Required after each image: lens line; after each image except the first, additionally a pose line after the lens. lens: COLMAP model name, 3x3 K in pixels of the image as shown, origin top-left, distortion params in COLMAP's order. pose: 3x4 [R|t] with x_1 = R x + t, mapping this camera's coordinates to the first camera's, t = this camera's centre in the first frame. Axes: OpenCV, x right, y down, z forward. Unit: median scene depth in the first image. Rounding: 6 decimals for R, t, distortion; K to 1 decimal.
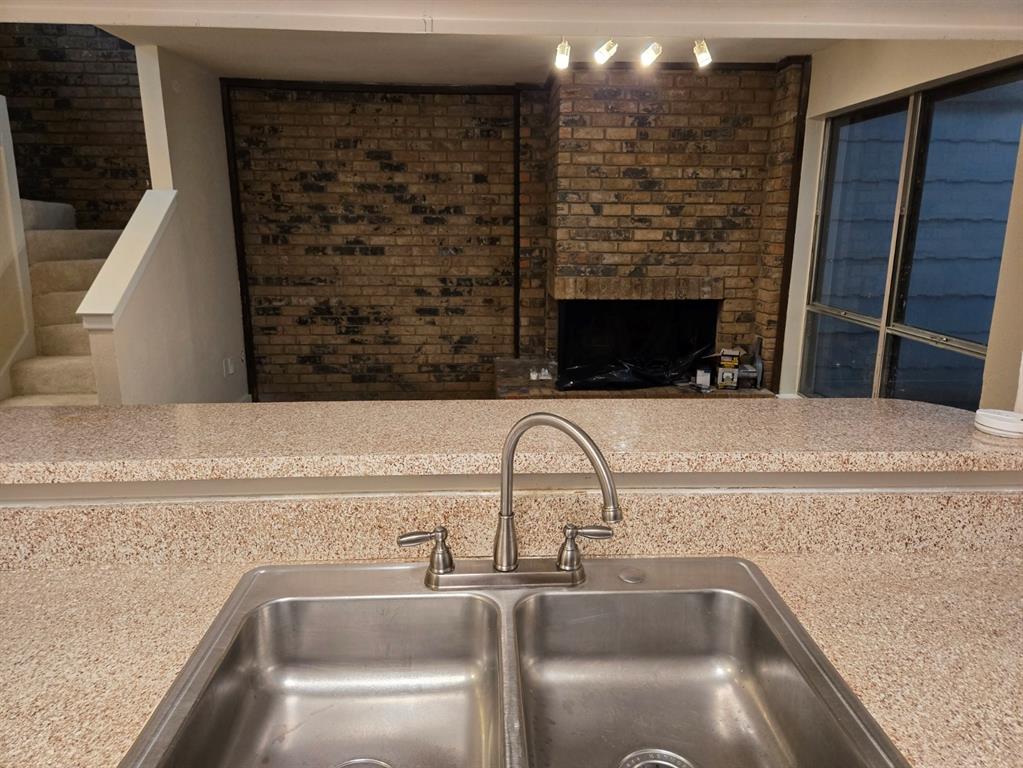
lens RADIAL K [[680.4, 0, 524.4], [0, 680.4, 379.3], [0, 0, 1]] dist [0.075673, -0.061423]
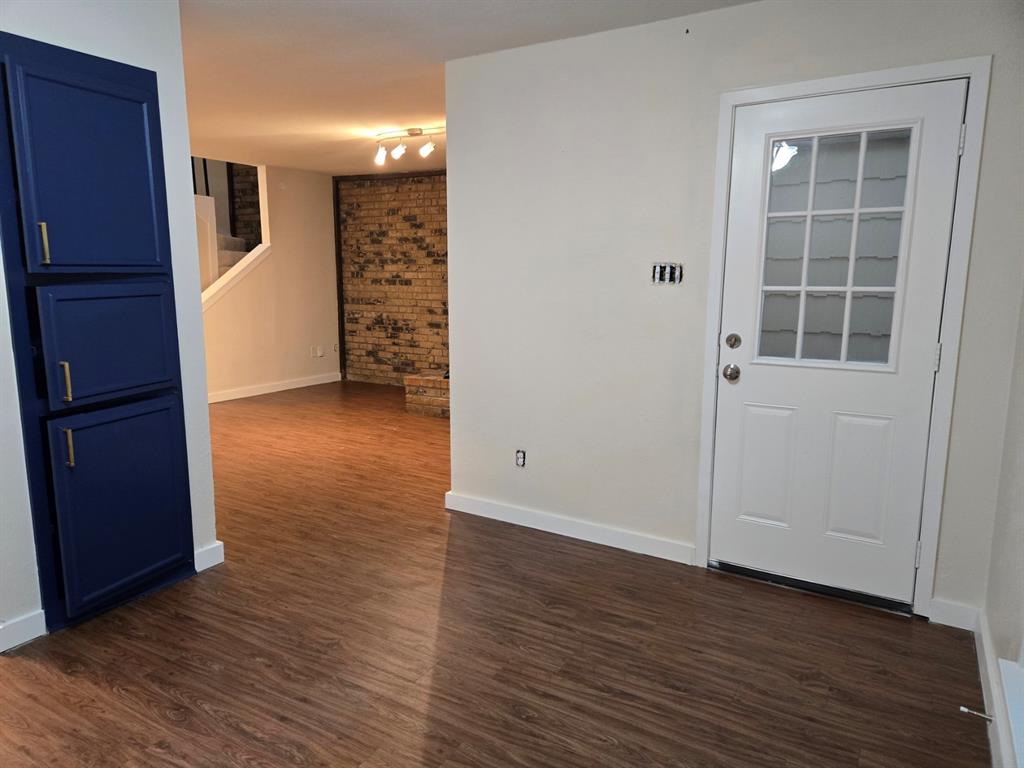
lens RADIAL K [[681.1, 0, 498.5], [0, 681.1, 391.0], [0, 0, 1]] dist [0.075673, -0.061423]
pose [[0.827018, 0.098286, -0.553517, 0.886668], [-0.130720, 0.991231, -0.019302, 0.052787], [0.546766, 0.088319, 0.832614, -0.105843]]
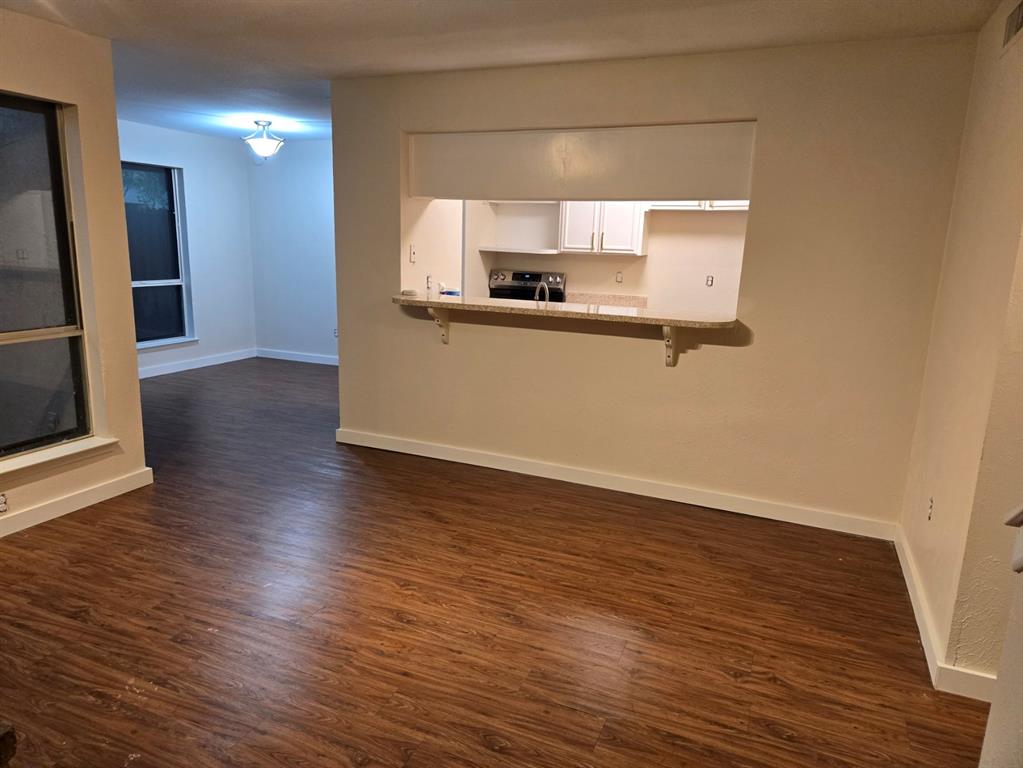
lens RADIAL K [[680.4, 0, 505.3], [0, 680.4, 384.4], [0, 0, 1]] dist [0.075673, -0.061423]
pose [[-0.896482, -0.123657, 0.425475, -0.379754], [0.069240, 0.909371, 0.410184, -0.251770], [-0.437637, 0.397182, -0.806672, 1.037693]]
